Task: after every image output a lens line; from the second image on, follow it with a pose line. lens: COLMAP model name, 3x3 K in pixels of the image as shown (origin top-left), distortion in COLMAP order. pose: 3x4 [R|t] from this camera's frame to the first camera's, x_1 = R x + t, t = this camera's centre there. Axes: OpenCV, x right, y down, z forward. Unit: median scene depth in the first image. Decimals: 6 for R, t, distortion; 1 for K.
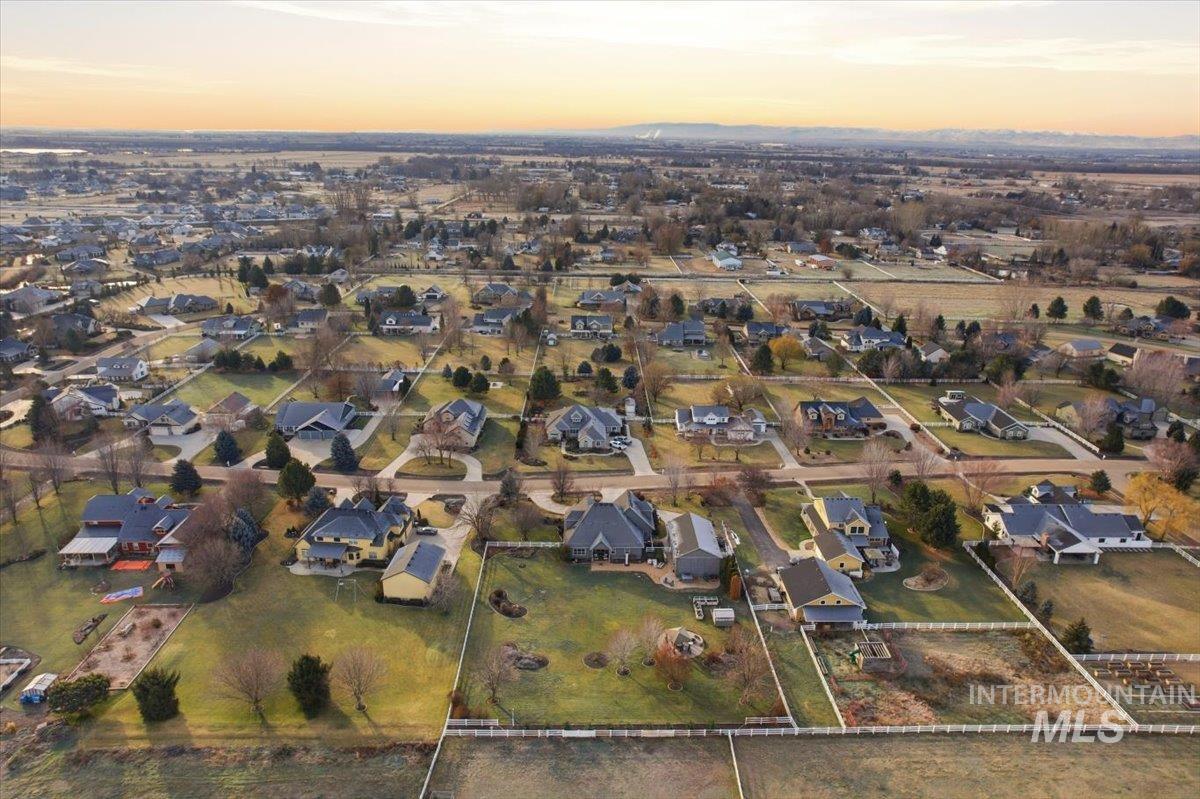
lens RADIAL K [[765.5, 0, 600.0], [0, 765.5, 399.5], [0, 0, 1]] dist [-0.100263, 0.086664]
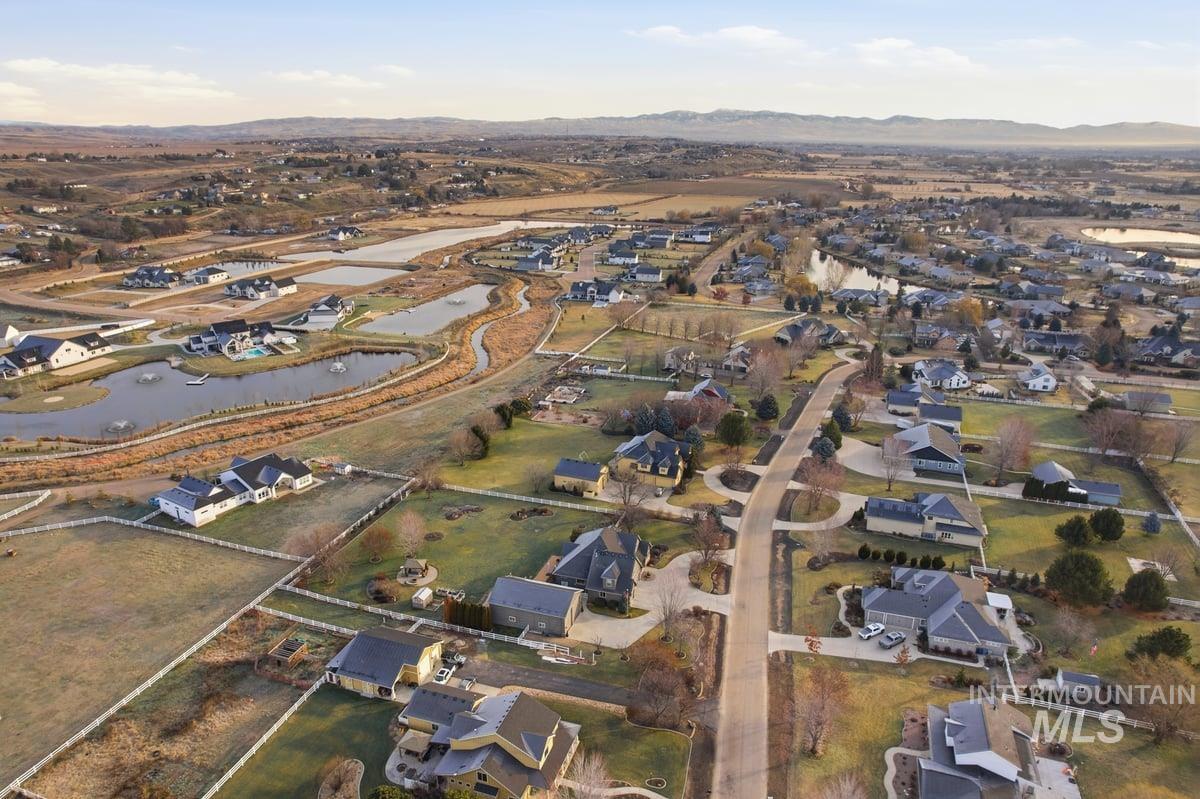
lens RADIAL K [[765.5, 0, 600.0], [0, 765.5, 399.5], [0, 0, 1]] dist [-0.100263, 0.086664]
pose [[-0.320180, 0.293219, -0.900837, 0.883959], [-0.324072, 0.859628, 0.394989, -0.410003], [0.890203, 0.418404, -0.180212, 1.211507]]
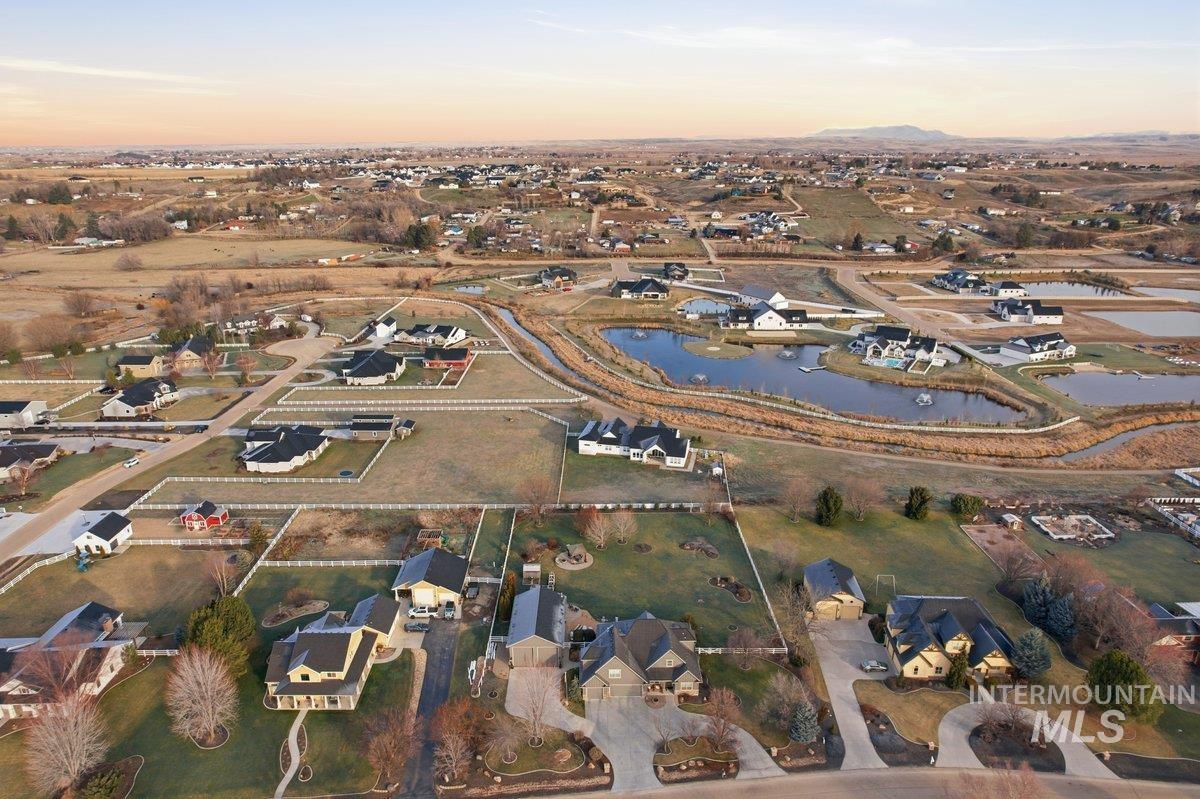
lens RADIAL K [[765.5, 0, 600.0], [0, 765.5, 399.5], [0, 0, 1]] dist [-0.100263, 0.086664]
pose [[-0.999873, -0.014227, 0.007180, 0.055661], [-0.006818, 0.789135, 0.614182, -0.568010], [-0.014404, 0.614055, -0.789131, 1.626727]]
